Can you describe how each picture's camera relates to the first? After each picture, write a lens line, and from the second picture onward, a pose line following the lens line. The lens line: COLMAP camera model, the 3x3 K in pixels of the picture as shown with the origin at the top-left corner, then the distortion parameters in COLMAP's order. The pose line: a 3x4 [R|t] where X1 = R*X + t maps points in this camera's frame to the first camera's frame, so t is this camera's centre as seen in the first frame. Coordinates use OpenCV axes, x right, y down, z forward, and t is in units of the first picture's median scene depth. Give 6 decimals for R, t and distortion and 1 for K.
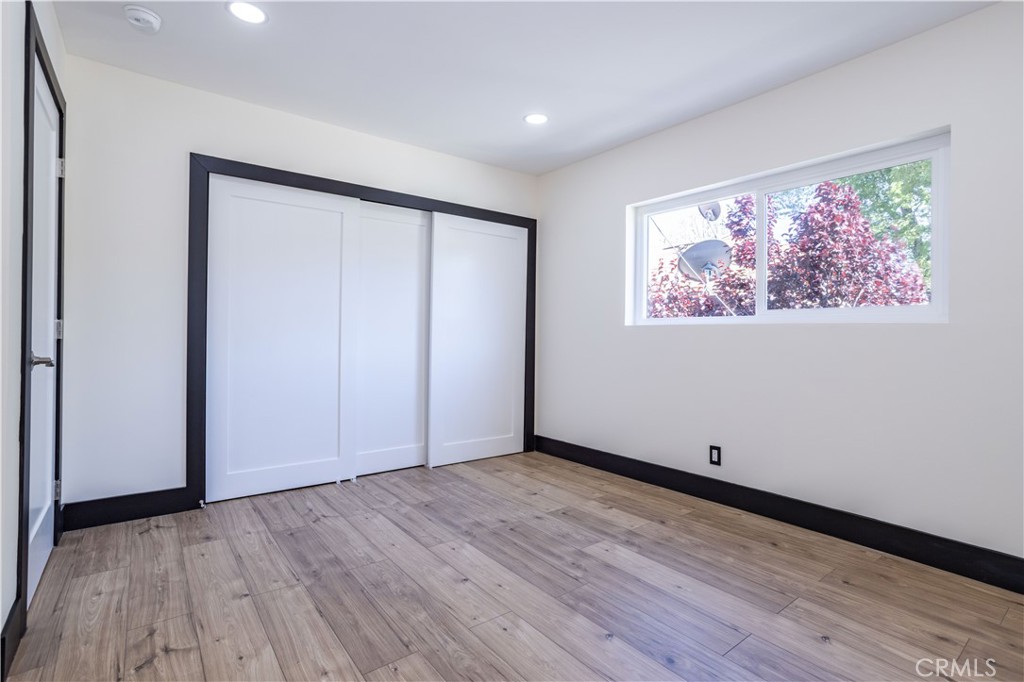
lens RADIAL K [[486.9, 0, 513.7], [0, 486.9, 338.9], [0, 0, 1]] dist [0.002014, 0.002062]
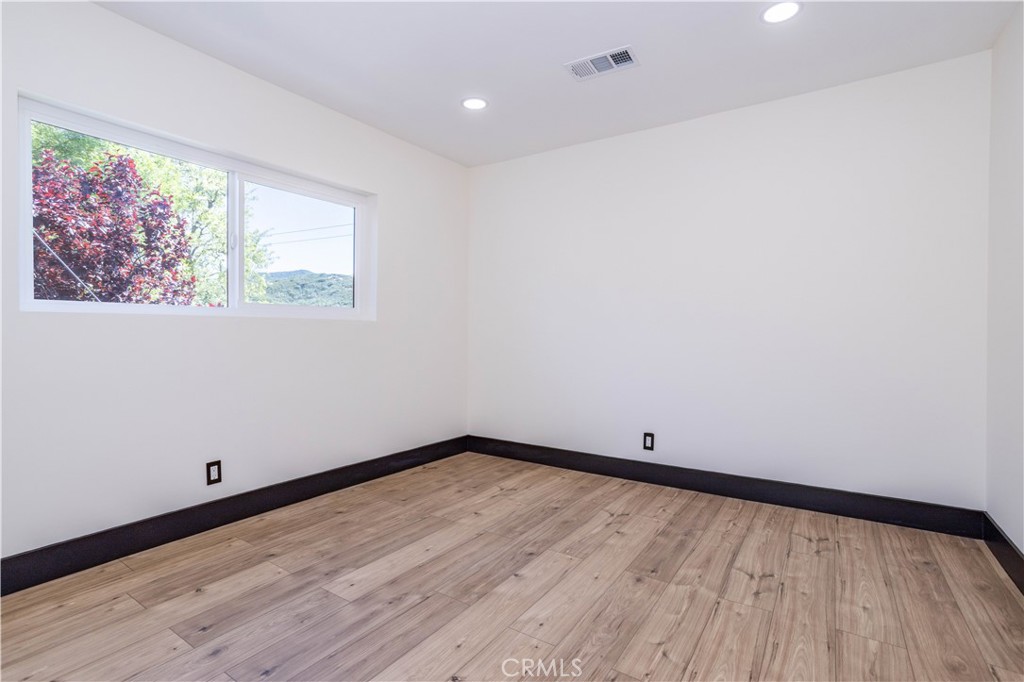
lens RADIAL K [[486.9, 0, 512.8], [0, 486.9, 337.2], [0, 0, 1]] dist [0.002014, 0.002062]
pose [[-0.309067, -0.015889, 0.950908, -0.695723], [-0.001899, 0.999869, 0.016090, -0.008639], [-0.951038, 0.003167, -0.309057, 1.004912]]
